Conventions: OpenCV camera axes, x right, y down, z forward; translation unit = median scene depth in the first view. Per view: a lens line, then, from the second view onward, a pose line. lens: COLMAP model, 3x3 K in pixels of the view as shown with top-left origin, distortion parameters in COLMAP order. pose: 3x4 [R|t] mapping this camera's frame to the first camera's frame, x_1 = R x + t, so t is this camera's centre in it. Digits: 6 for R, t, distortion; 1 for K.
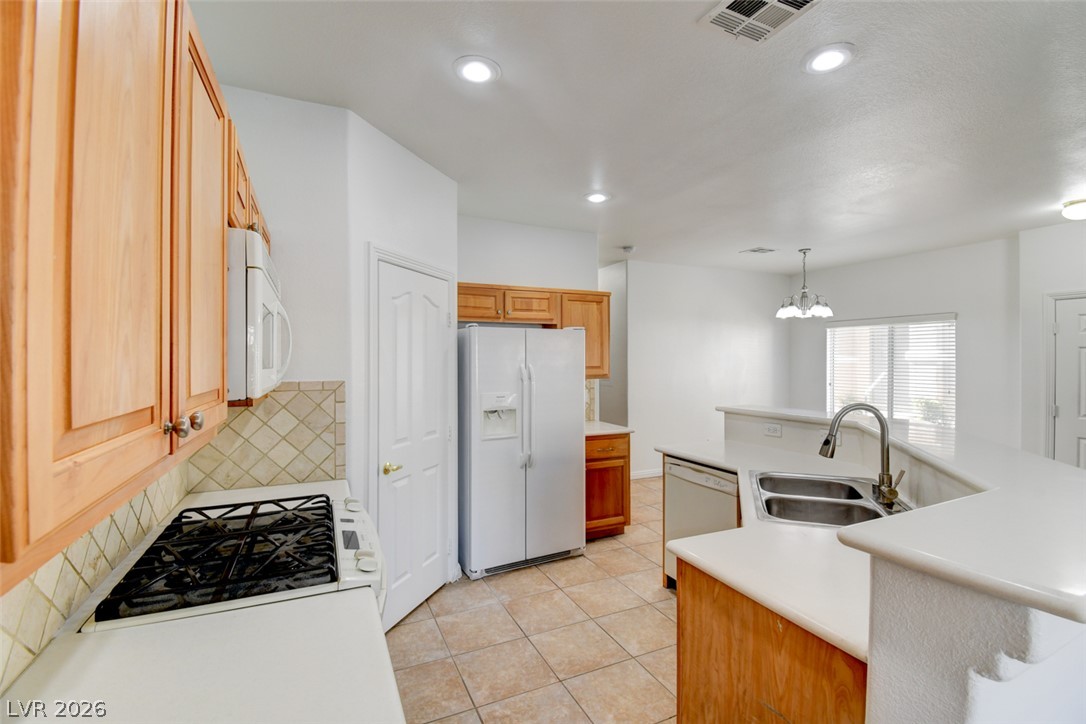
lens RADIAL K [[489.0, 0, 537.7], [0, 489.0, 360.4], [0, 0, 1]] dist [-0.023501, -0.002536]
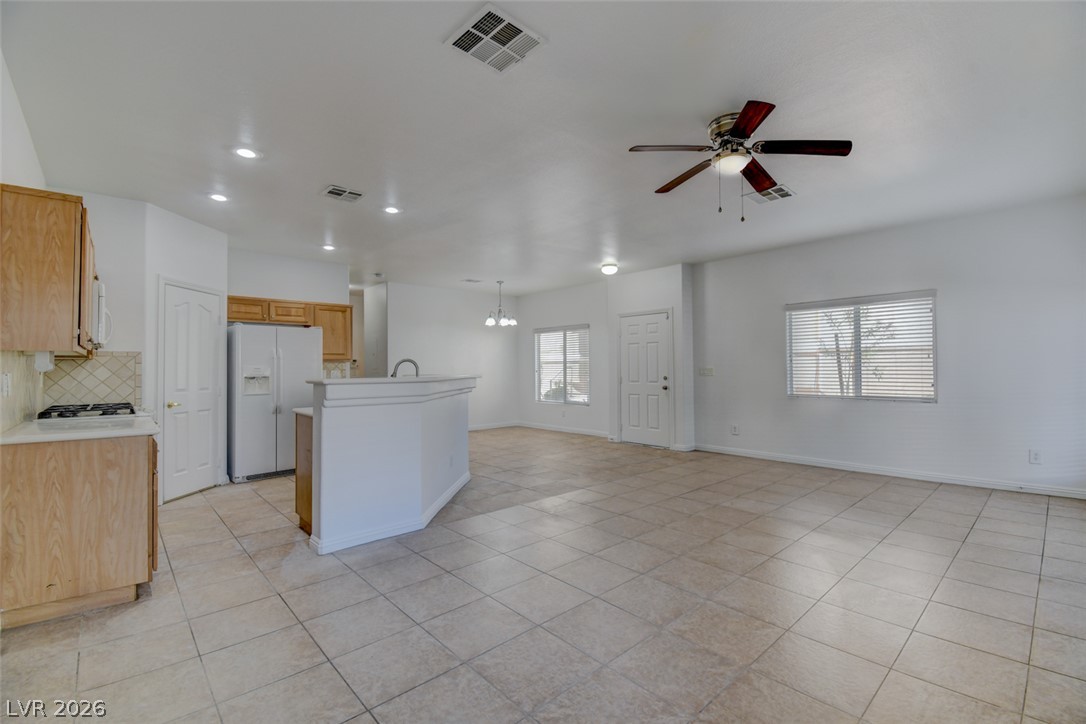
lens RADIAL K [[489.0, 0, 554.2], [0, 489.0, 360.8], [0, 0, 1]] dist [-0.023501, -0.002536]
pose [[0.946707, 0.000823, 0.322094, 0.329029], [0.004337, 0.999873, -0.015304, 0.075557], [-0.322065, 0.015886, 0.946584, -0.808326]]
